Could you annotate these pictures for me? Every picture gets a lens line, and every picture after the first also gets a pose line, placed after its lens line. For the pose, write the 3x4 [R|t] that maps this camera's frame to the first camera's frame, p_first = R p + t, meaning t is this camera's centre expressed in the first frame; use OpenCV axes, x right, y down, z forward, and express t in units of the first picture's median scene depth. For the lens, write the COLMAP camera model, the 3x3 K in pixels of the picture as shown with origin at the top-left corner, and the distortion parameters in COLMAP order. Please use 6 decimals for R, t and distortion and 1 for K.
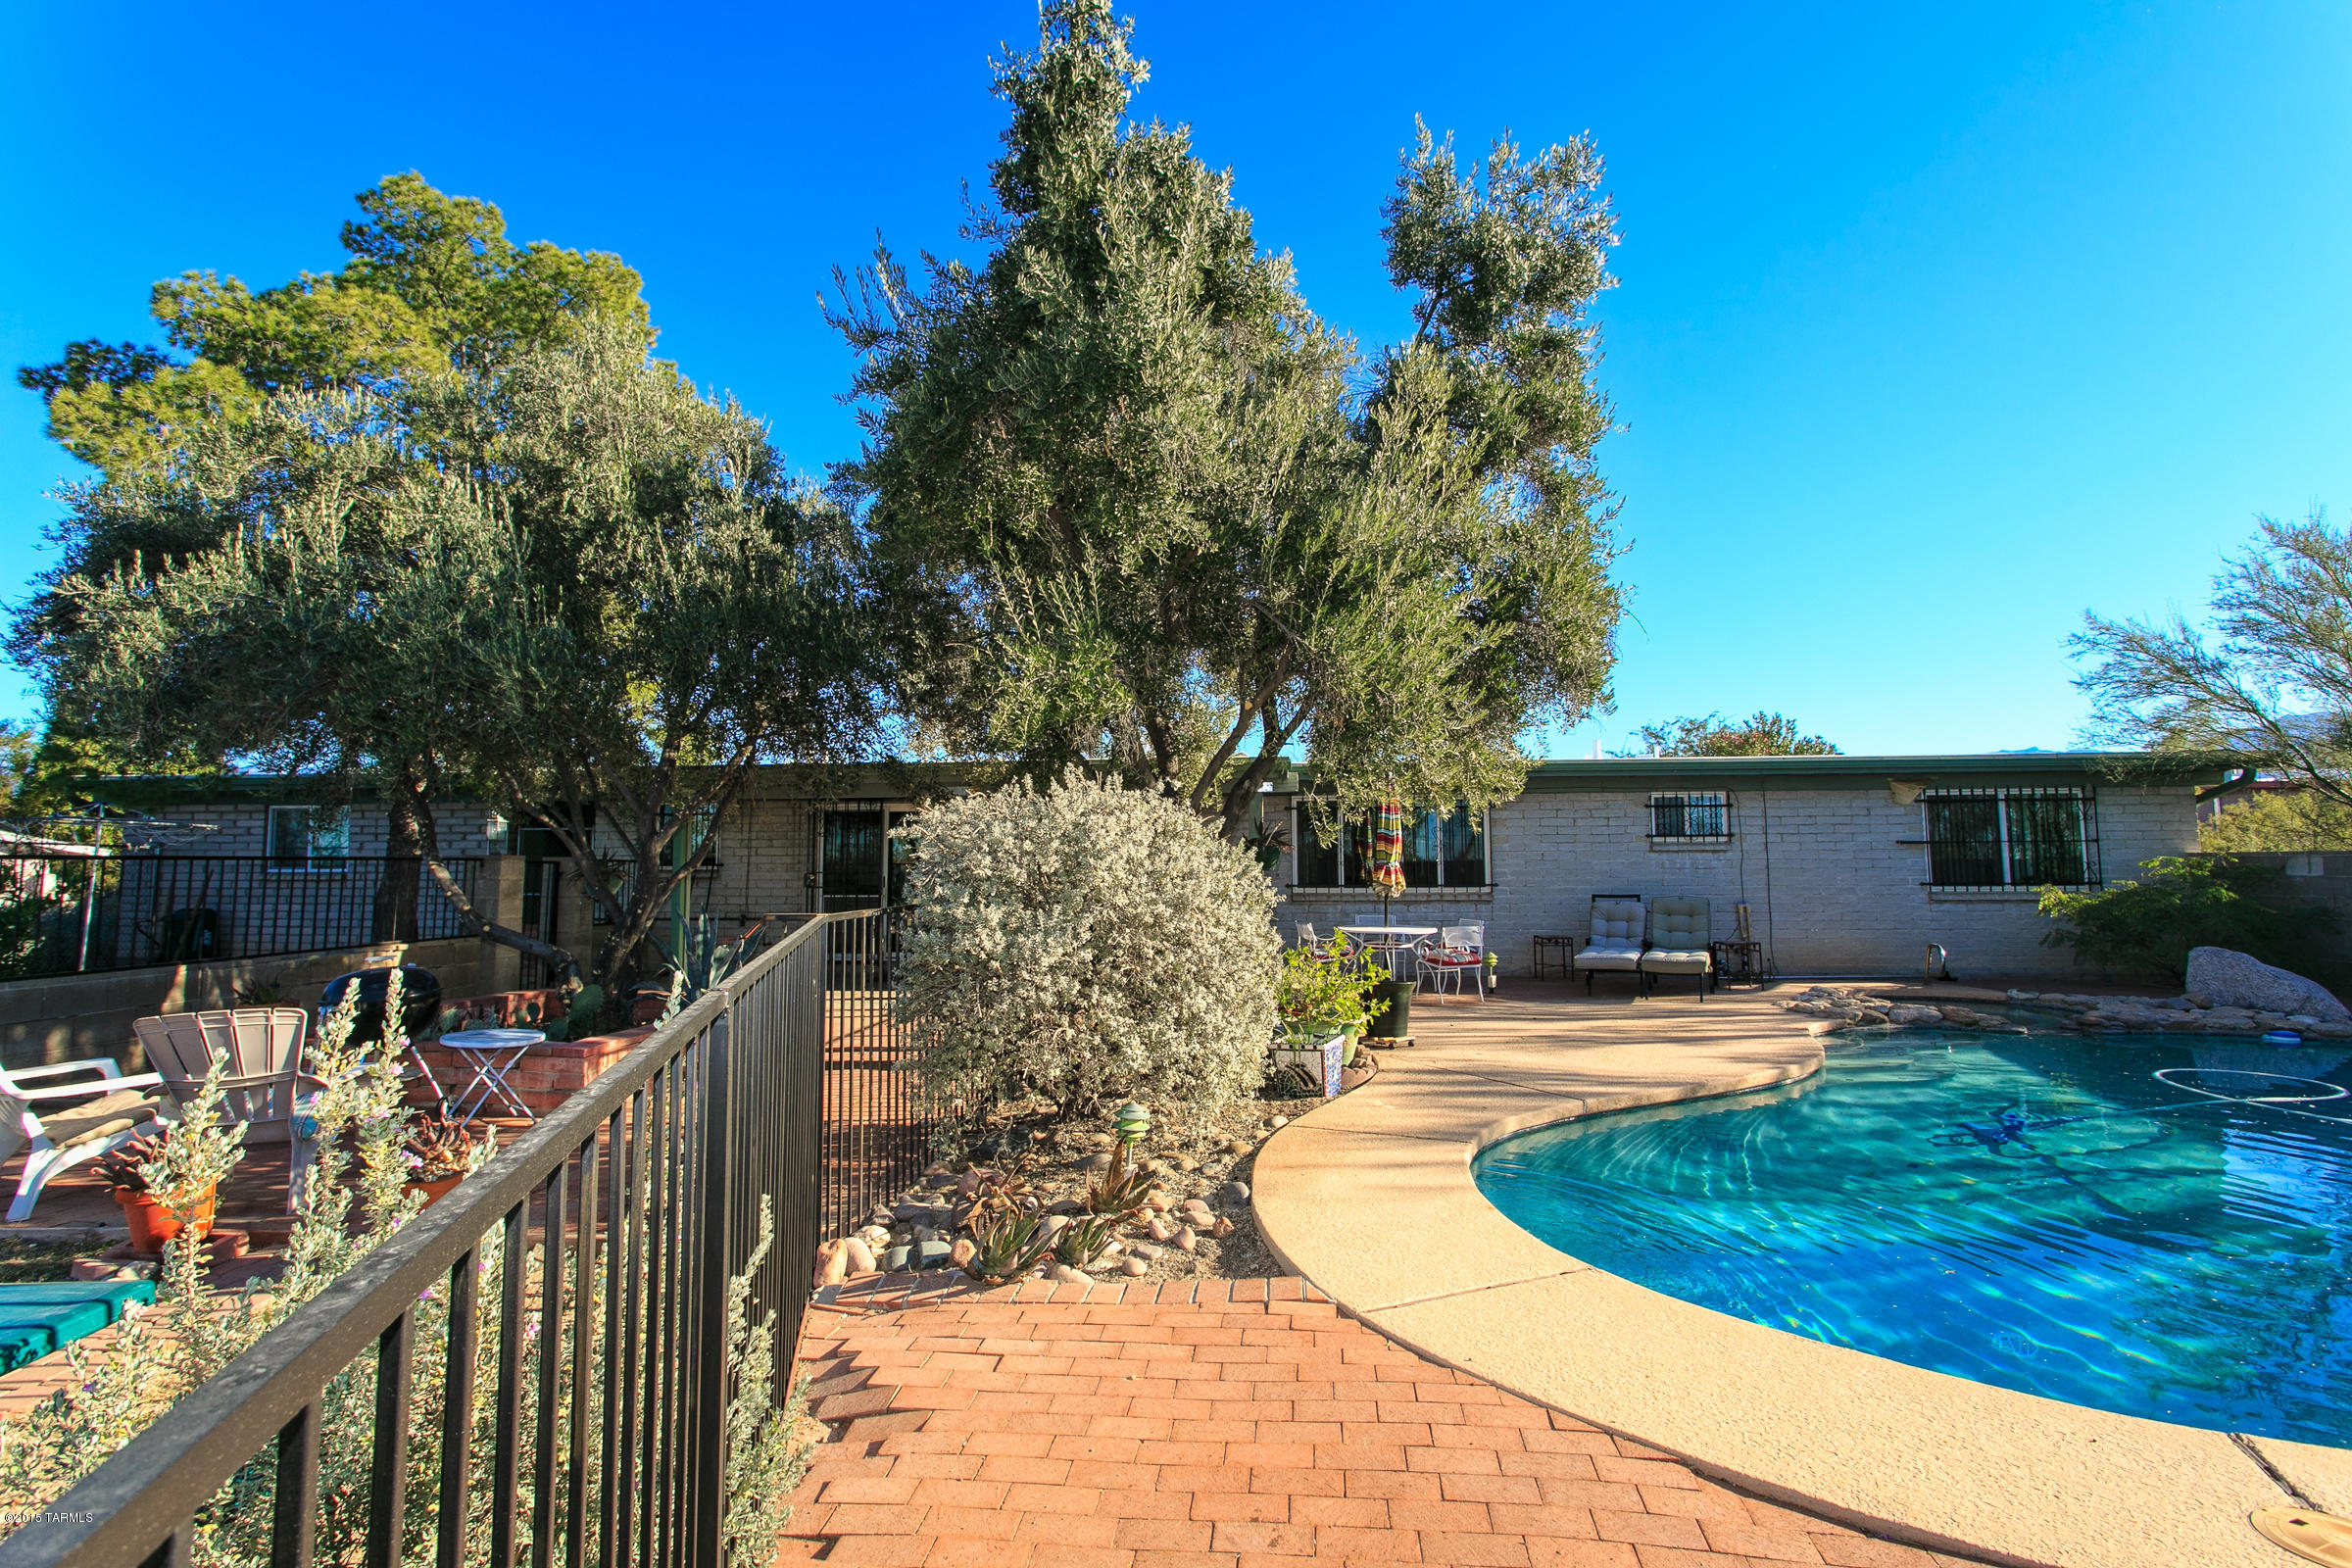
lens RADIAL K [[1109.4, 0, 1156.4], [0, 1109.4, 792.9], [0, 0, 1]] dist [-0.000548, 0.002668]
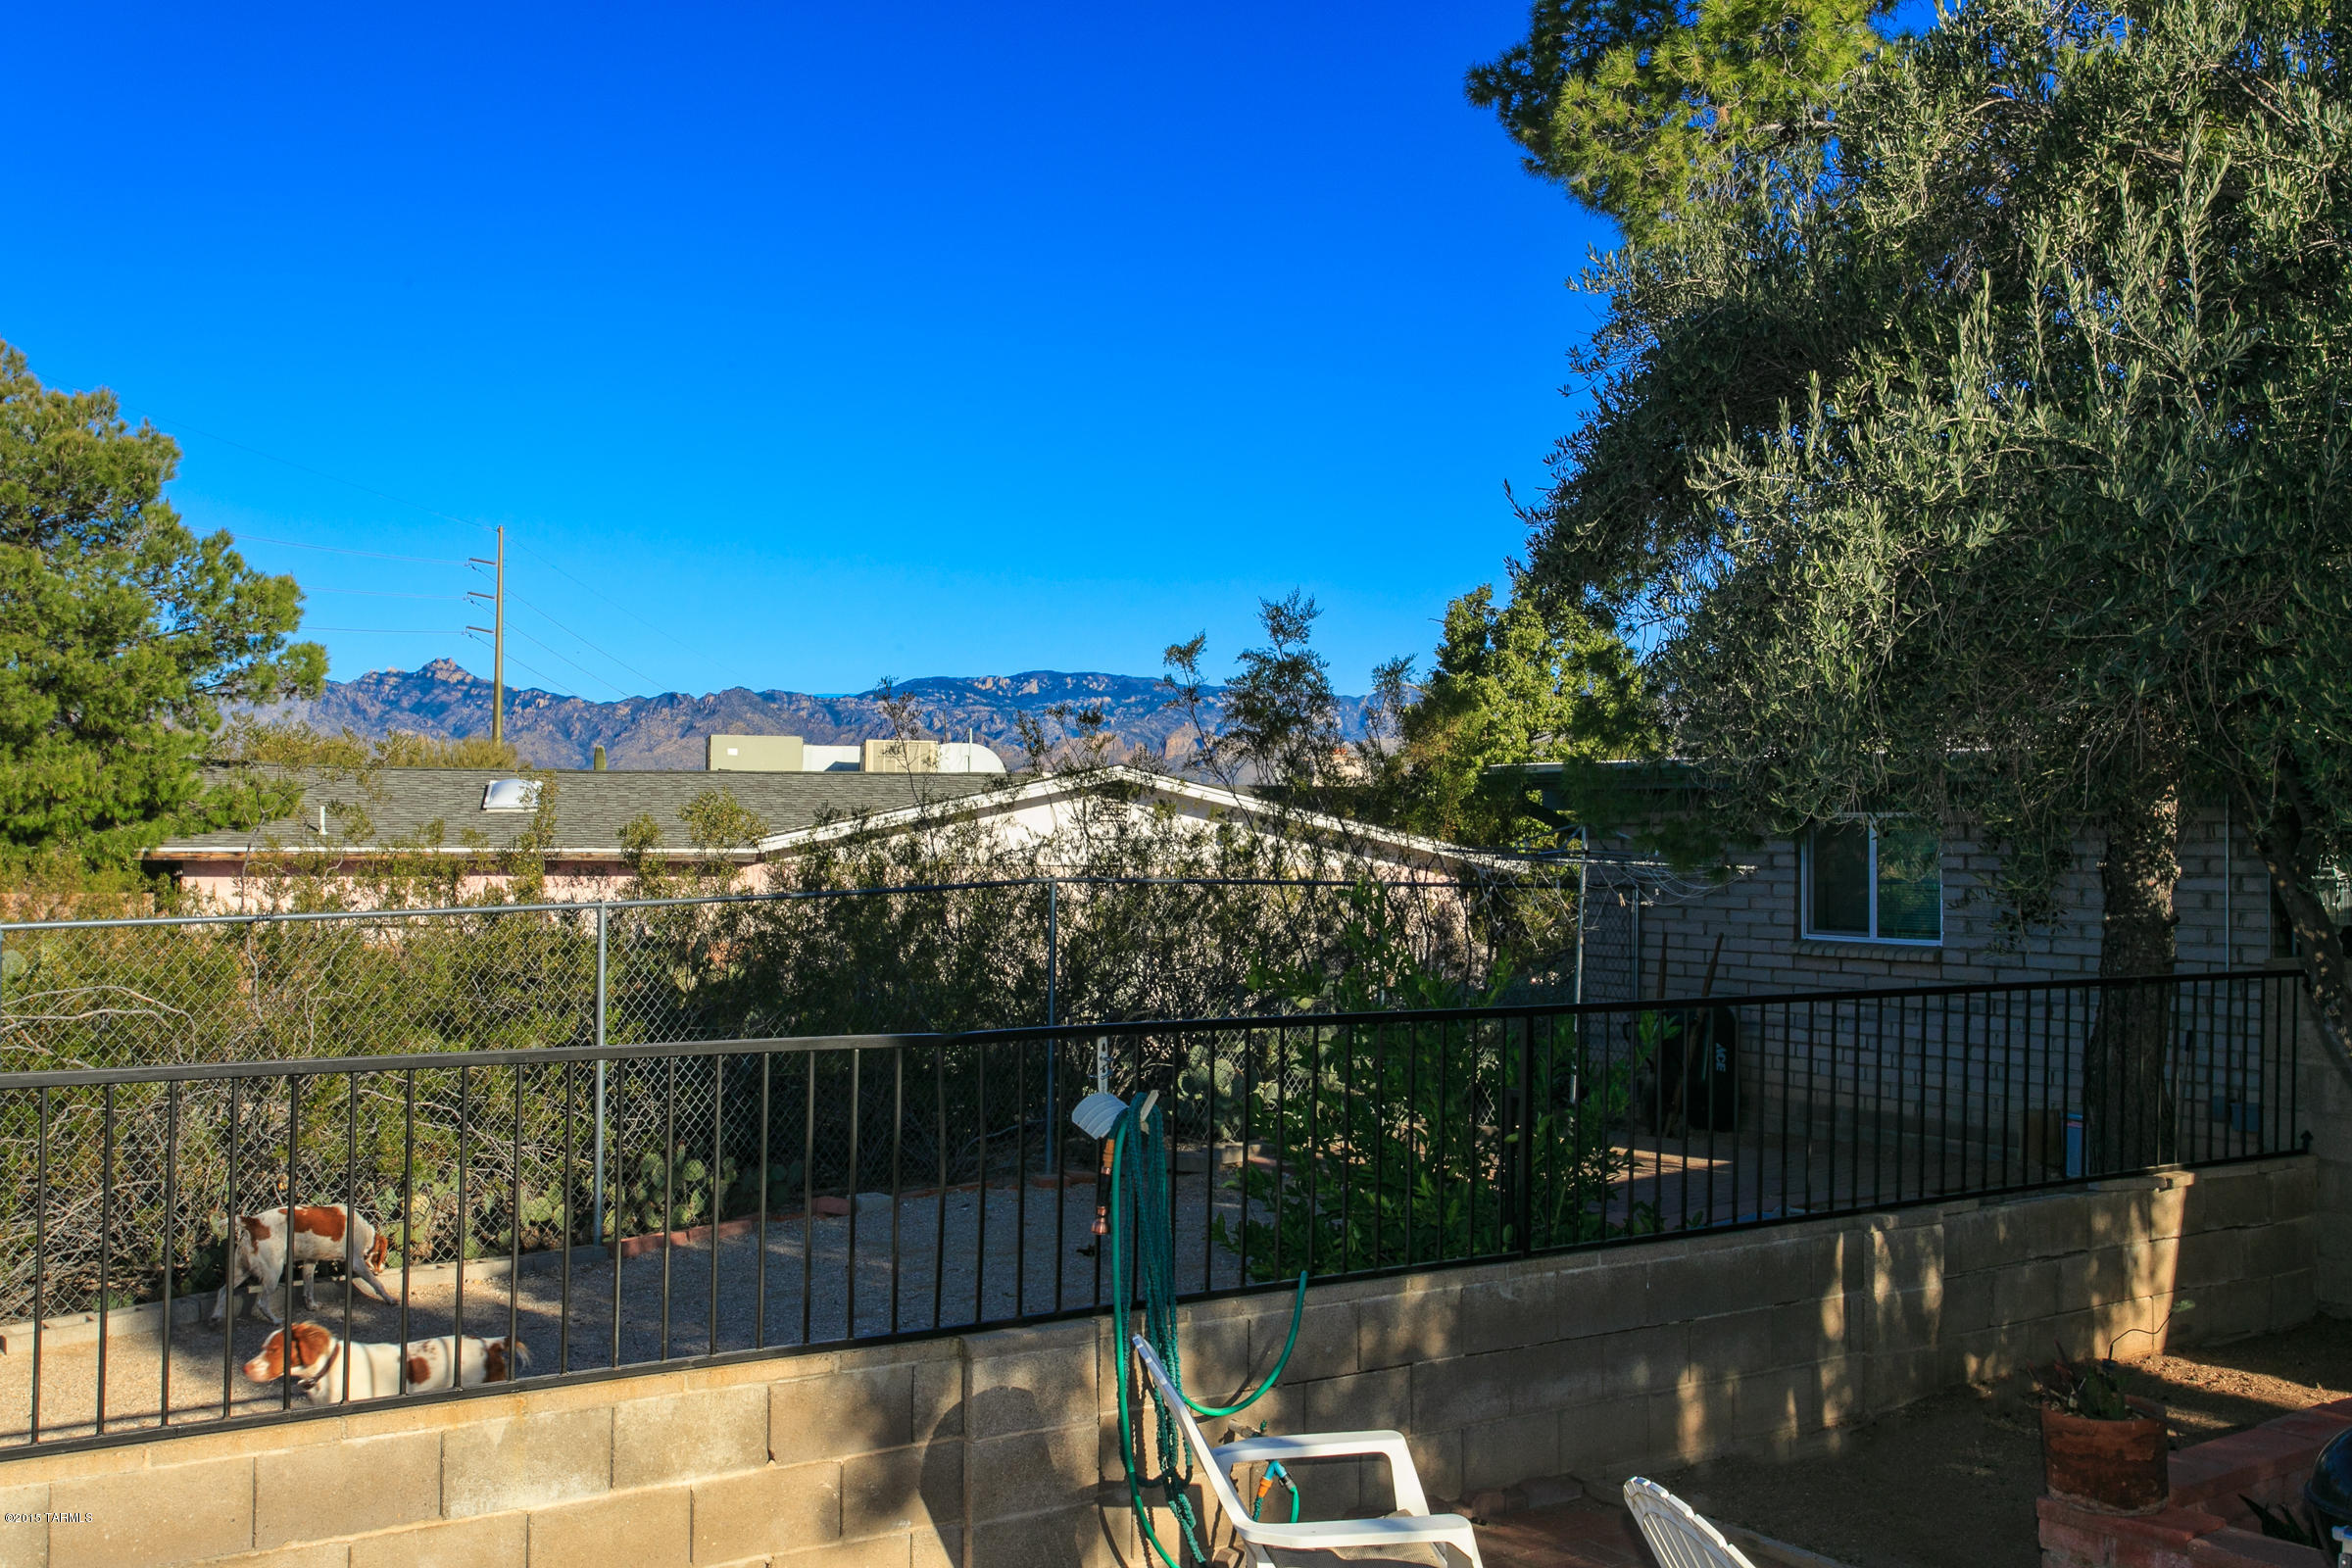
lens RADIAL K [[2301.7, 0, 1174.9], [0, 2301.7, 795.3], [0, 0, 1]] dist [0.024600, 0.000000]
pose [[0.638470, -0.003101, -0.769641, -0.259805], [0.032842, 0.999191, 0.023219, -0.055239], [0.768946, -0.040101, 0.638055, 0.143594]]
